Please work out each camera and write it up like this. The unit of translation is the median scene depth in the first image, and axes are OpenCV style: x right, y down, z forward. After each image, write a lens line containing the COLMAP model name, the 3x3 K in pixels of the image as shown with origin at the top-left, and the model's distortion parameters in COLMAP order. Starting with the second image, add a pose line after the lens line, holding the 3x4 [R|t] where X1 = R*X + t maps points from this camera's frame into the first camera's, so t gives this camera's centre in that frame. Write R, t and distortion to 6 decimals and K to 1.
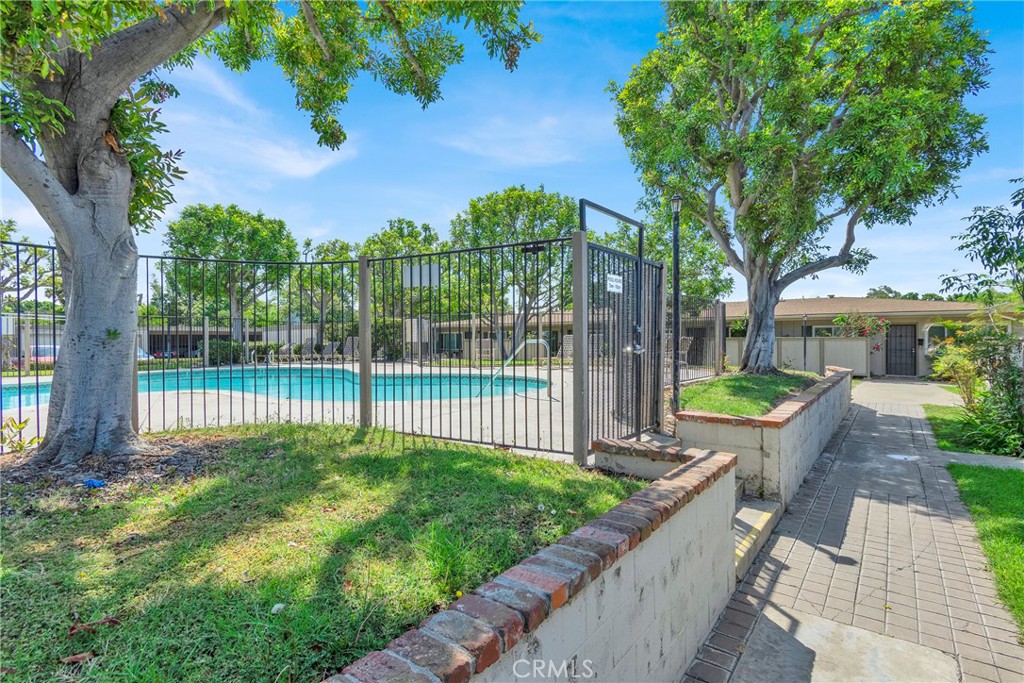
lens RADIAL K [[506.4, 0, 512.5], [0, 506.4, 343.1], [0, 0, 1]] dist [-0.000488, -0.000093]
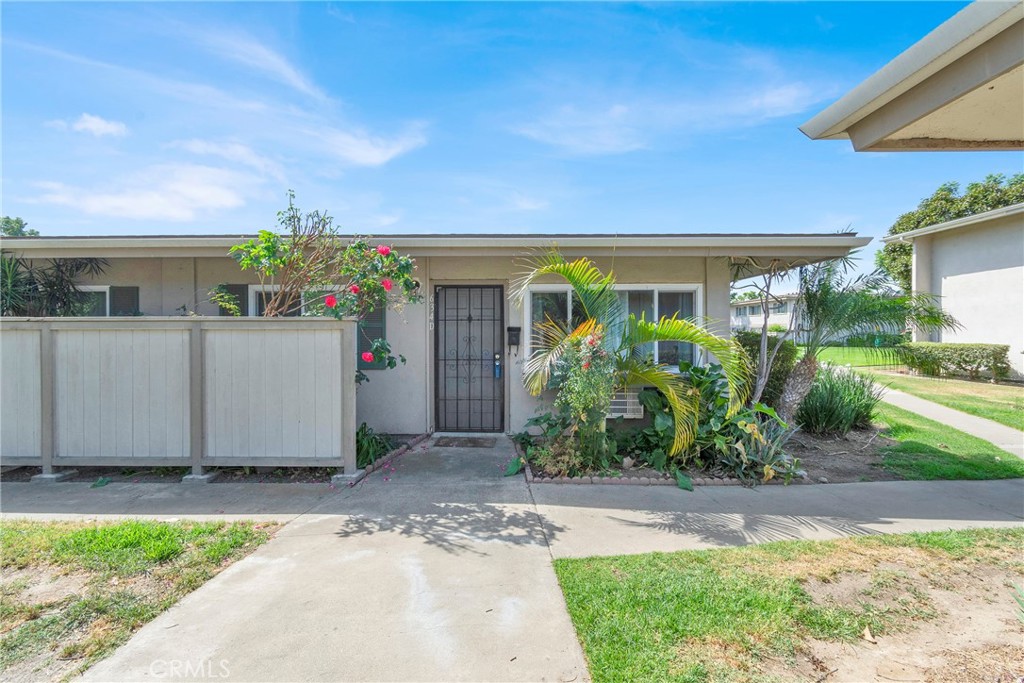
lens RADIAL K [[459.1, 0, 510.8], [0, 459.1, 336.0], [0, 0, 1]] dist [0.004263, 0.000098]
pose [[0.802201, -0.004356, 0.597038, 0.606262], [-0.000130, 0.999972, 0.007470, -0.004640], [-0.597054, -0.006070, 0.802178, 0.736589]]
